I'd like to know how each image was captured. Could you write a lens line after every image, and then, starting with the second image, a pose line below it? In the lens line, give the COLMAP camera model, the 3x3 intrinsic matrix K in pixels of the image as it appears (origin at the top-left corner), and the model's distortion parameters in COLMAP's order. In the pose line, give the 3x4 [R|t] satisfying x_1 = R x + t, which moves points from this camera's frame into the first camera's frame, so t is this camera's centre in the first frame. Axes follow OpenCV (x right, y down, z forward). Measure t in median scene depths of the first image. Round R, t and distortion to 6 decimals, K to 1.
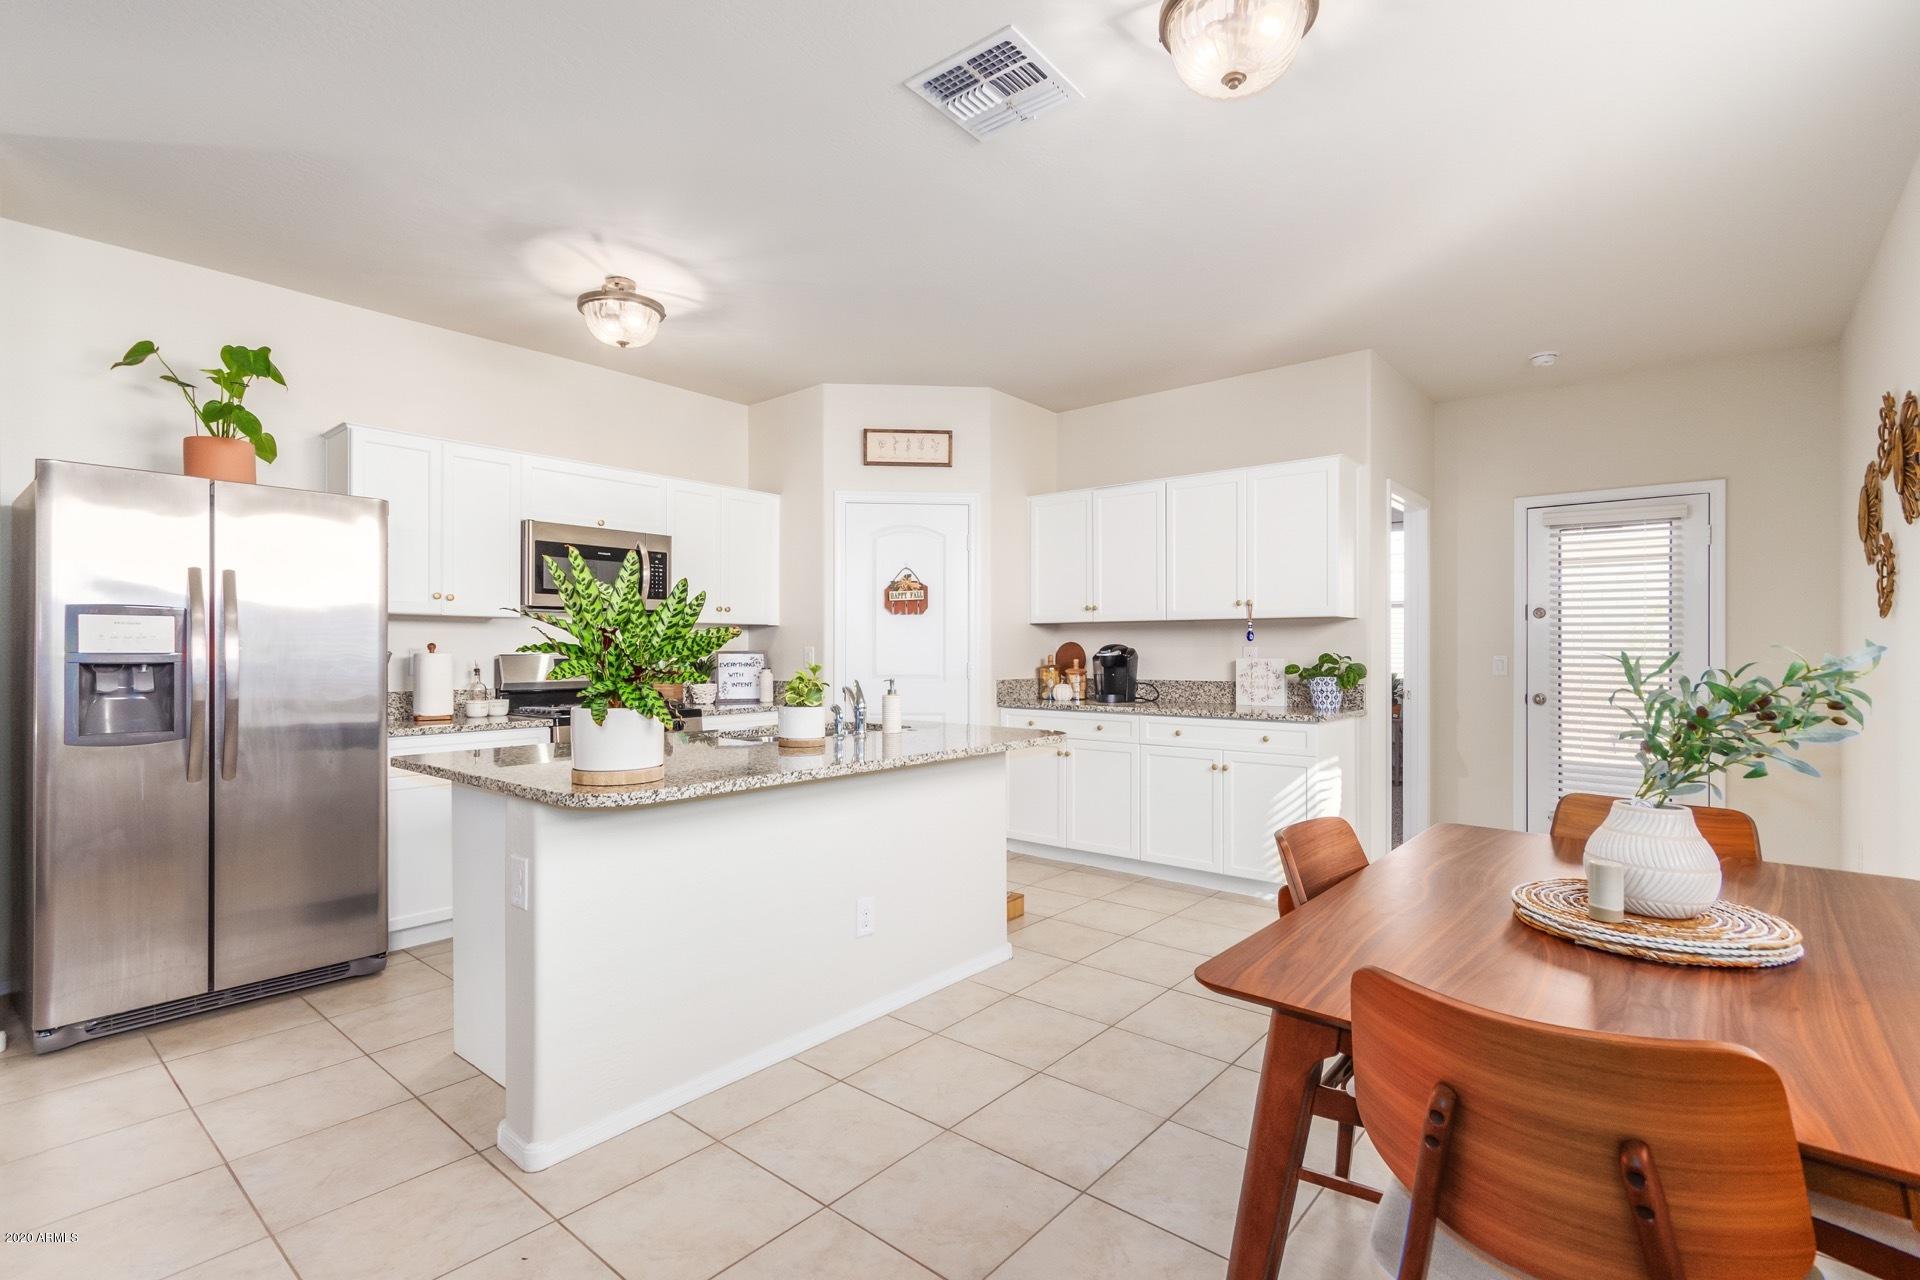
lens RADIAL K [[891.2, 0, 959.5], [0, 891.2, 650.4], [0, 0, 1]] dist [0.009104, 0.001090]
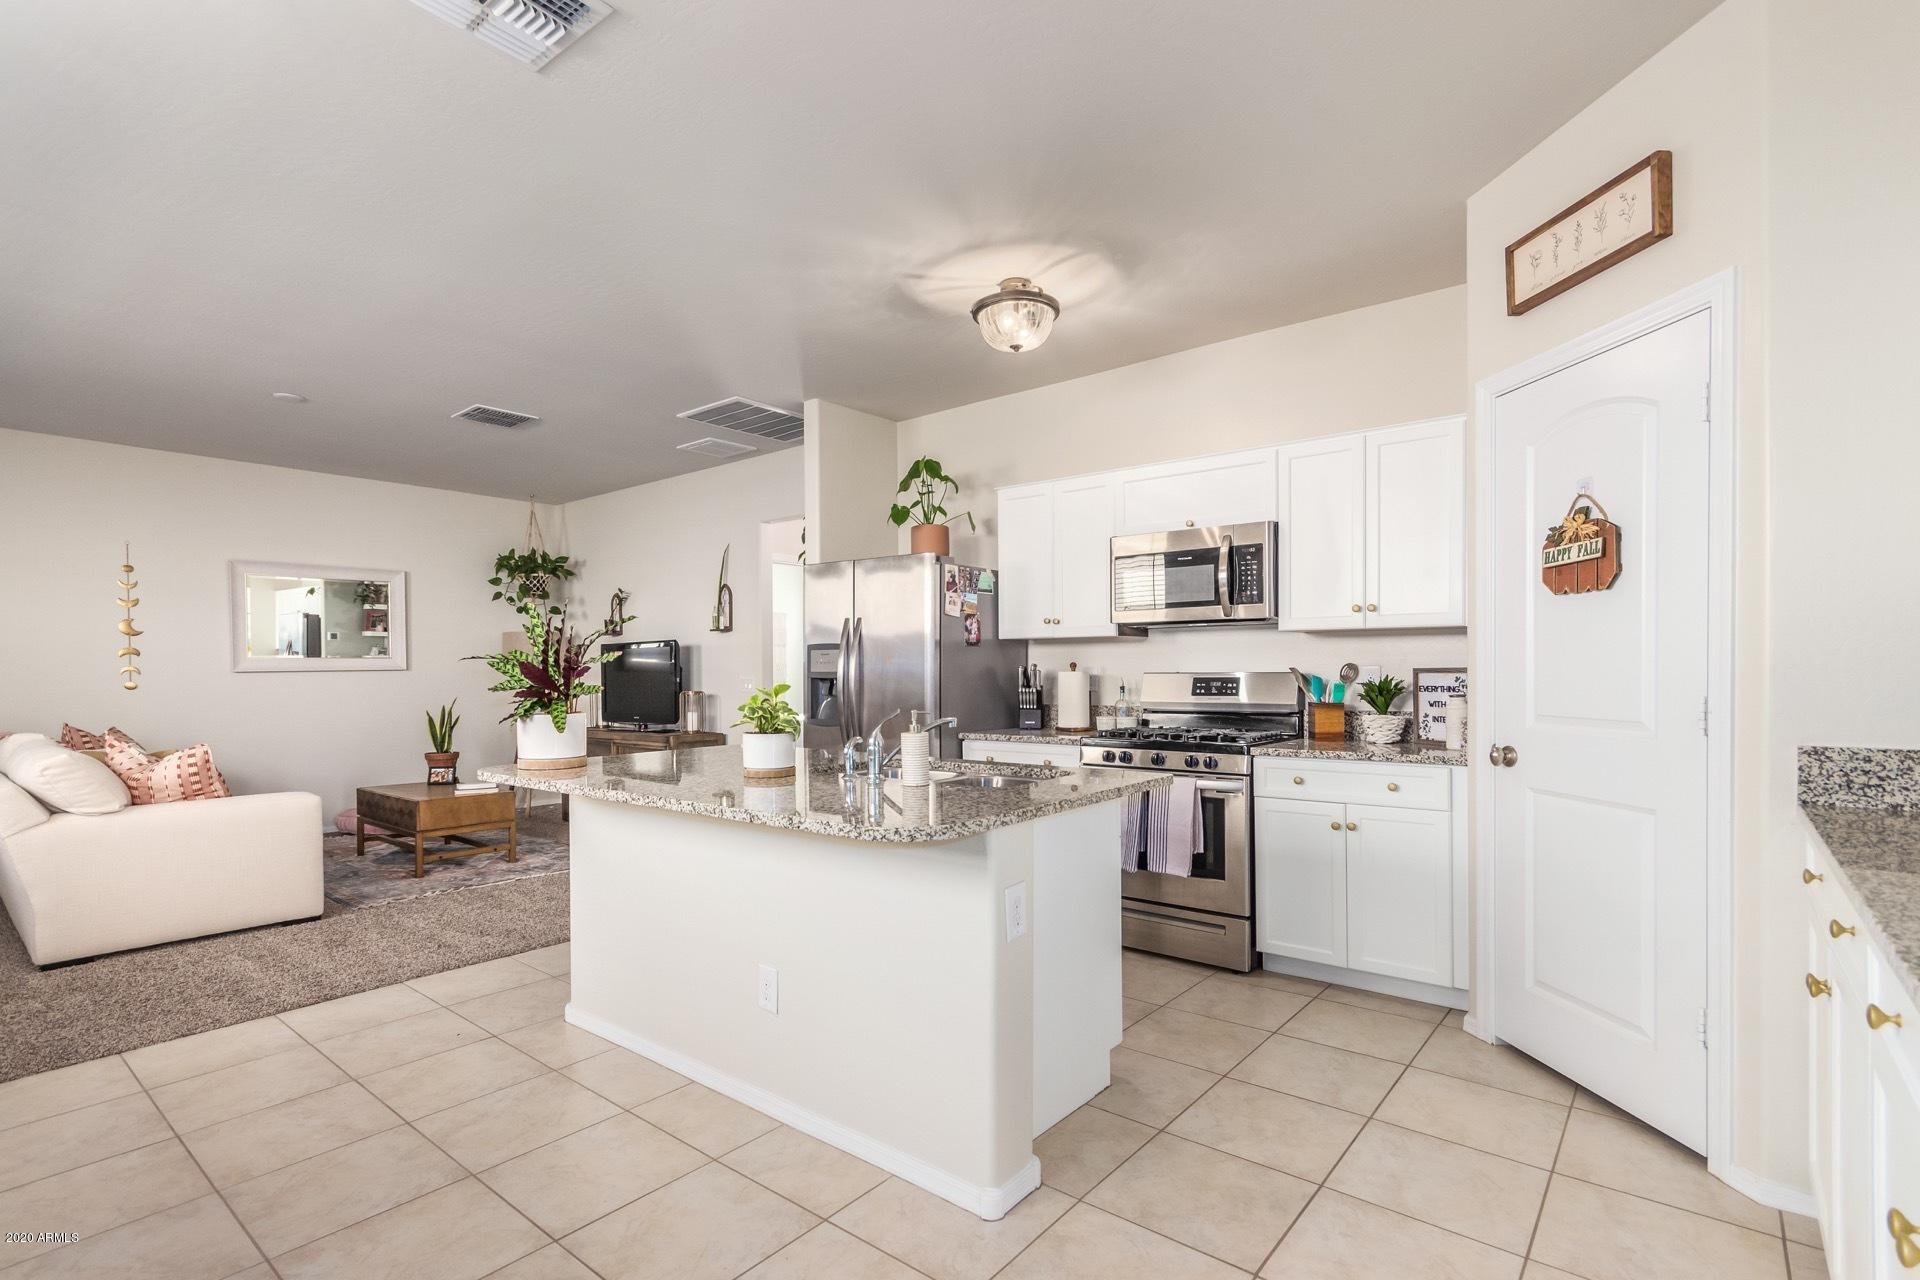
lens RADIAL K [[891.2, 0, 950.3], [0, 891.2, 672.6], [0, 0, 1]] dist [0.009104, 0.001090]
pose [[0.017876, 0.004275, -0.999831, 0.437465], [0.000720, 0.999991, 0.004289, 0.000420], [0.999840, -0.000797, 0.017873, 0.690631]]
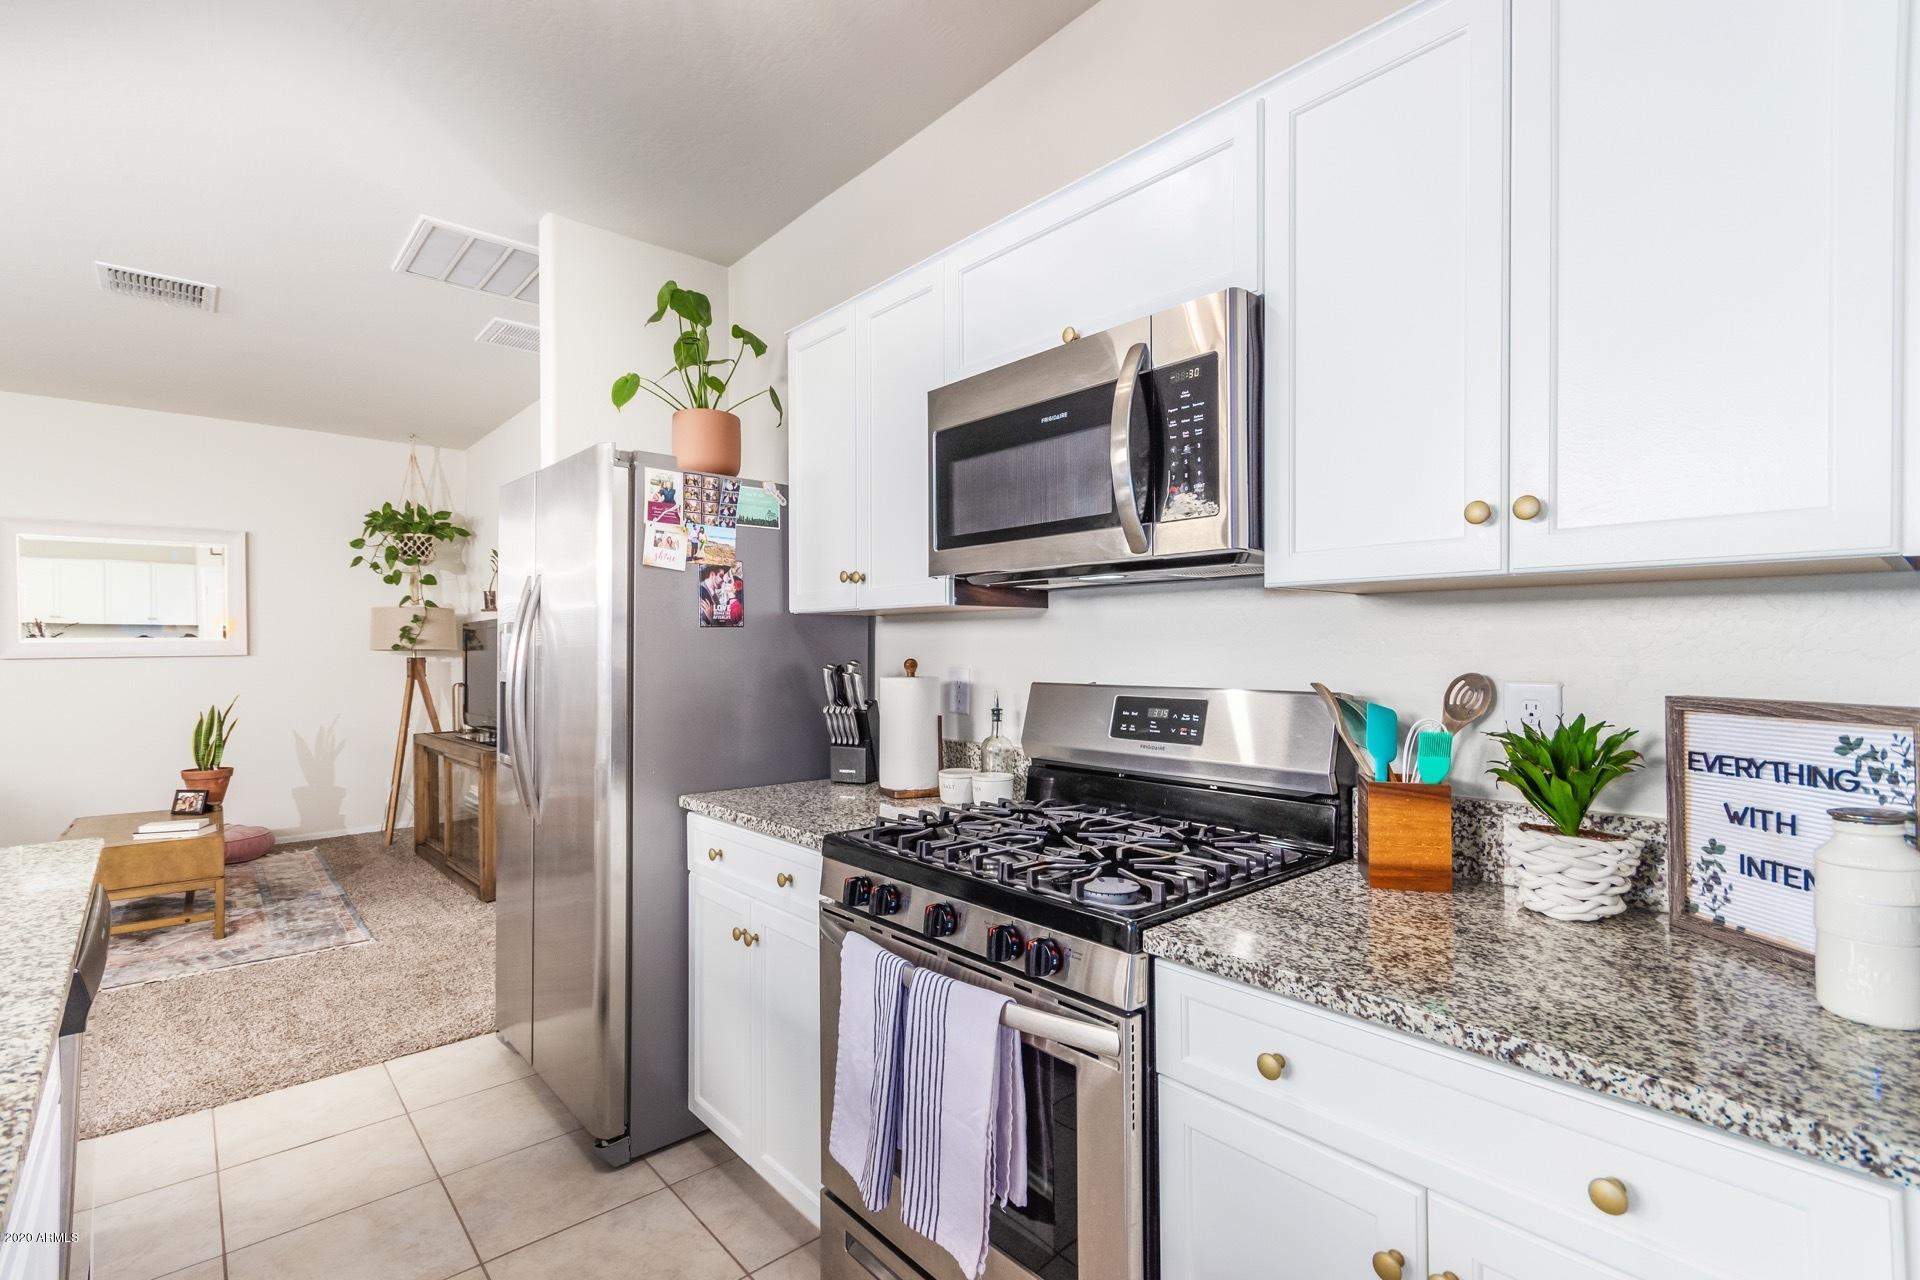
lens RADIAL K [[891.2, 0, 973.2], [0, 891.2, 650.0], [0, 0, 1]] dist [0.009104, 0.001090]
pose [[-0.123753, 0.007139, -0.992287, -0.028256], [0.000464, 0.999974, 0.007136, -0.014183], [0.992313, 0.000422, -0.123753, 0.928708]]
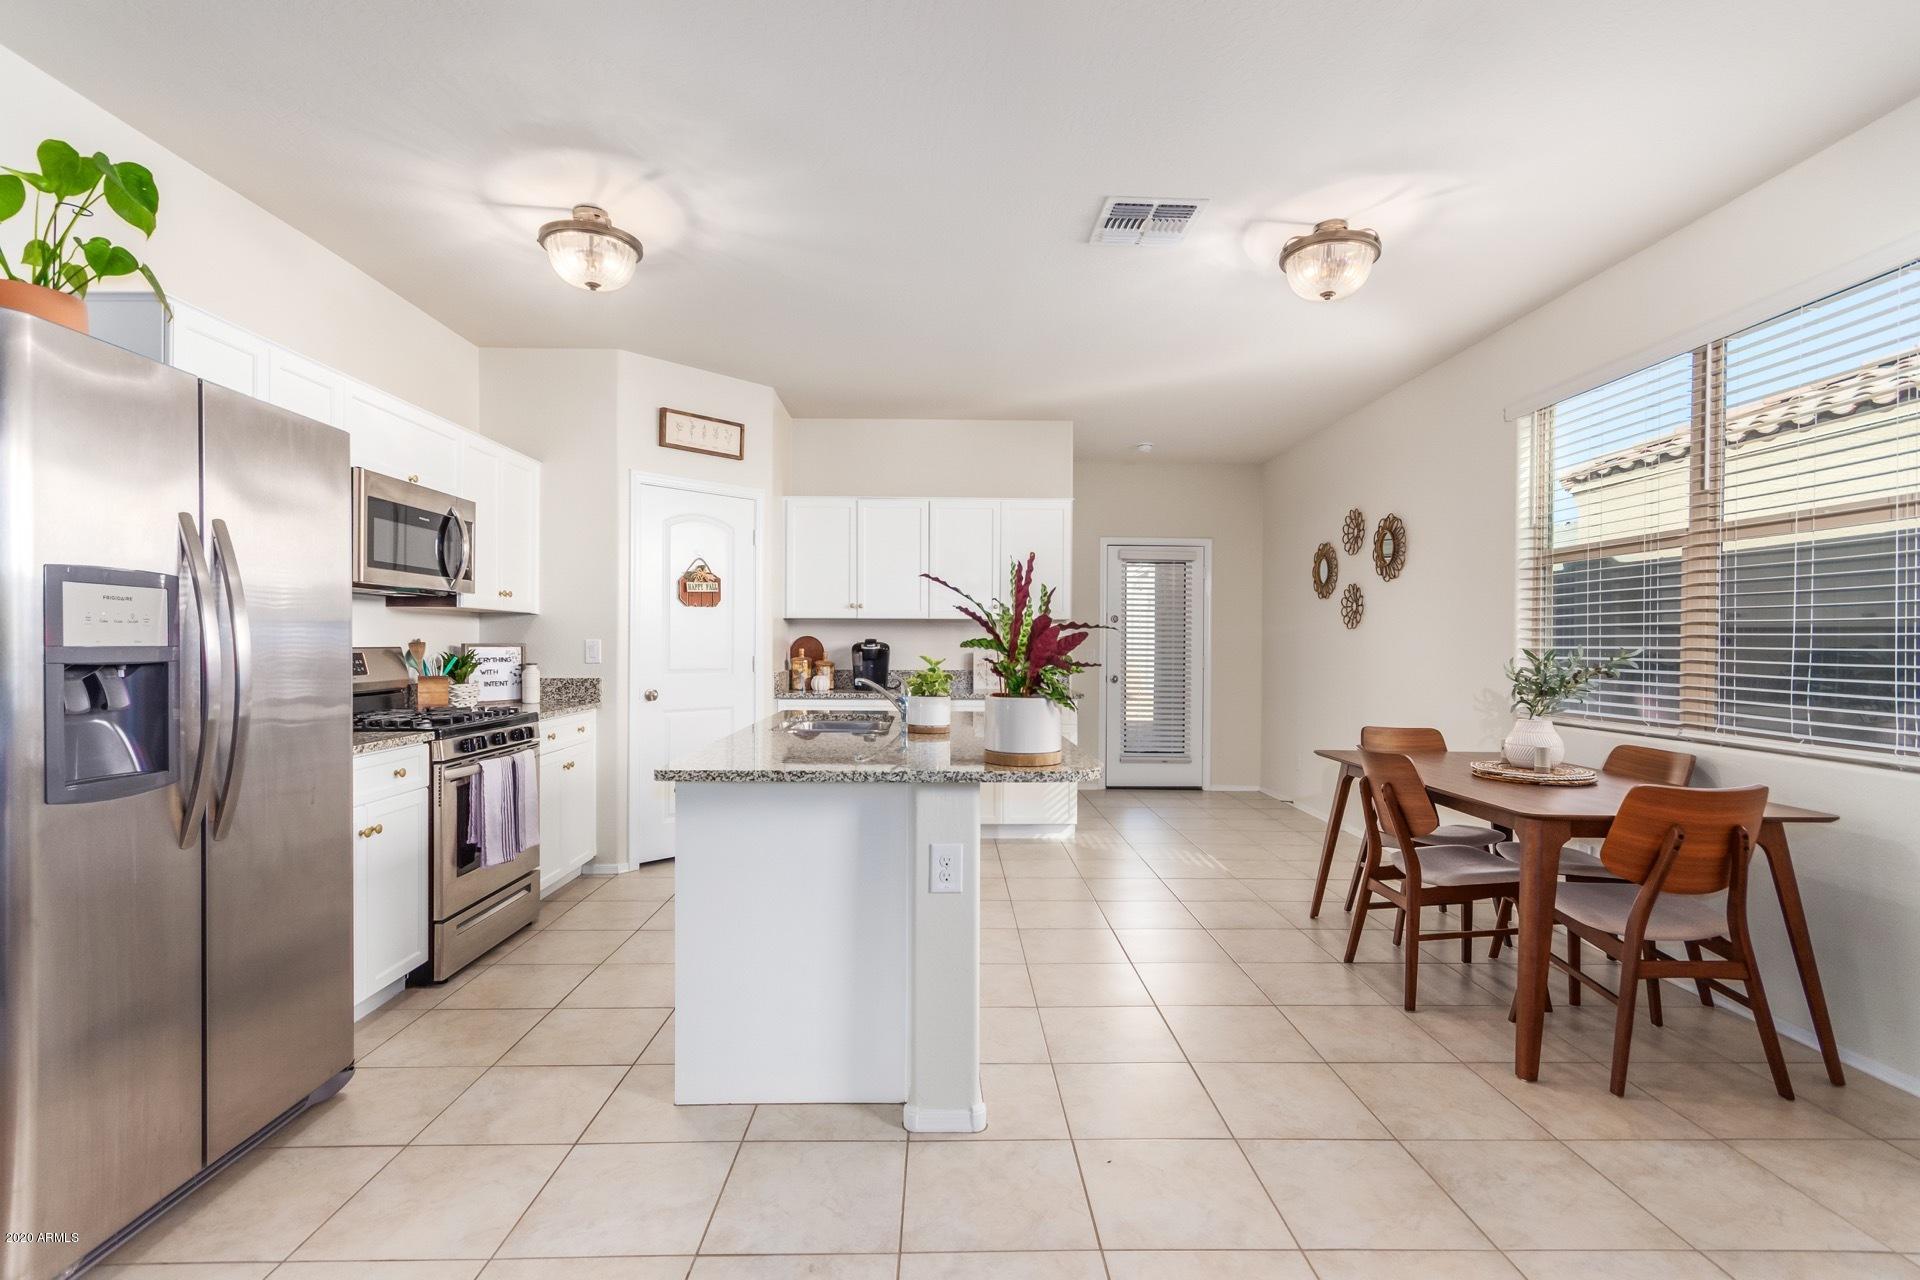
lens RADIAL K [[891.2, 0, 955.1], [0, 891.2, 649.2], [0, 0, 1]] dist [0.009104, 0.001090]
pose [[0.753371, -0.001423, 0.657594, -0.515415], [-0.003175, 0.999978, 0.005800, -0.000571], [-0.657588, -0.006457, 0.753350, 0.093149]]
